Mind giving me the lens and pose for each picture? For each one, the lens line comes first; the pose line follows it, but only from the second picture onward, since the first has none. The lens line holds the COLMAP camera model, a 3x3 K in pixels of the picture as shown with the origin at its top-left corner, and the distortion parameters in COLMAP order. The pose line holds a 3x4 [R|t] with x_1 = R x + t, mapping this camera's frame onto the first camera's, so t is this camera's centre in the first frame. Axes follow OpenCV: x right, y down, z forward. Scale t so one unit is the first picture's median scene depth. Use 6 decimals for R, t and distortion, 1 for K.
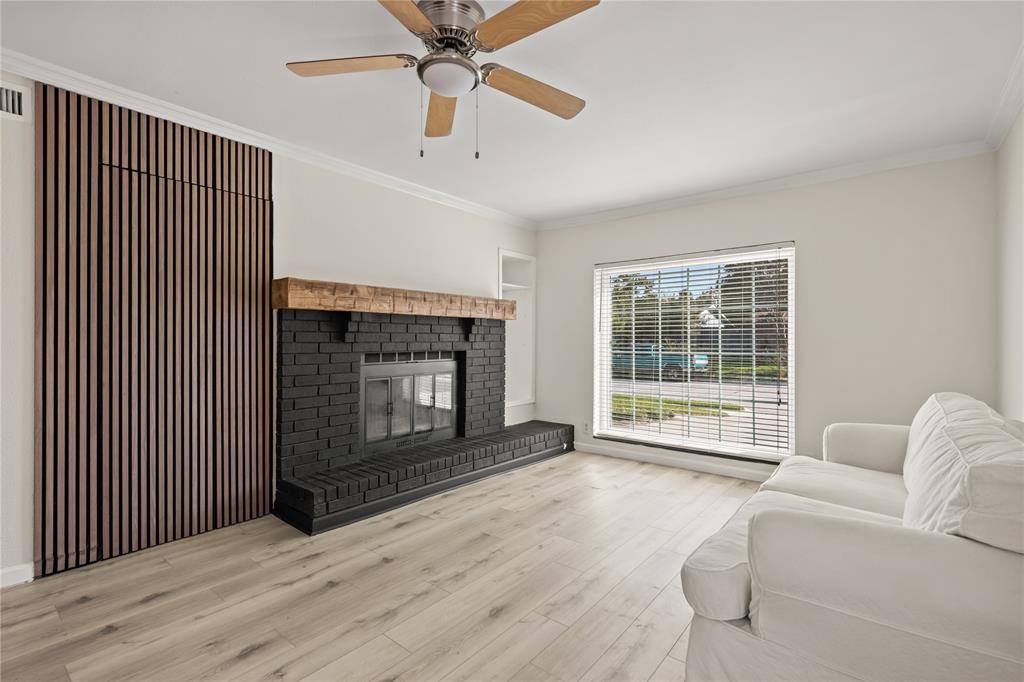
lens RADIAL K [[468.0, 0, 518.2], [0, 468.0, 340.0], [0, 0, 1]] dist [0.002192, -0.001246]
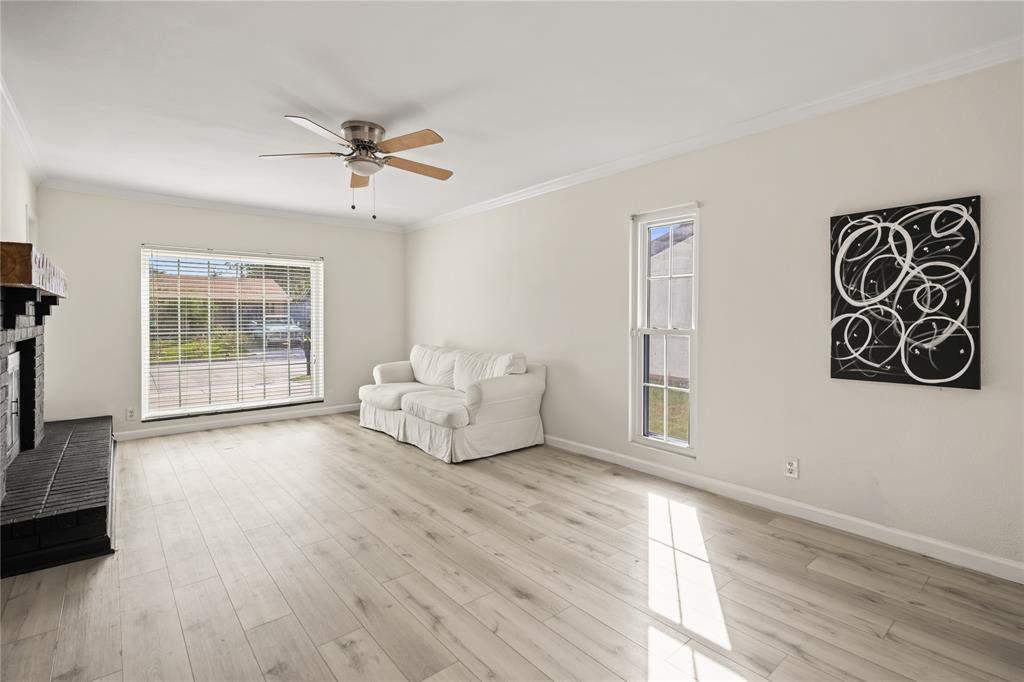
lens RADIAL K [[487.3, 0, 520.8], [0, 487.3, 321.0], [0, 0, 1]] dist [0.008488, -0.001970]
pose [[0.192136, -0.006277, 0.981348, -0.991797], [-0.003542, 0.999969, 0.007090, -0.017915], [-0.981362, -0.004838, 0.192108, 0.047269]]
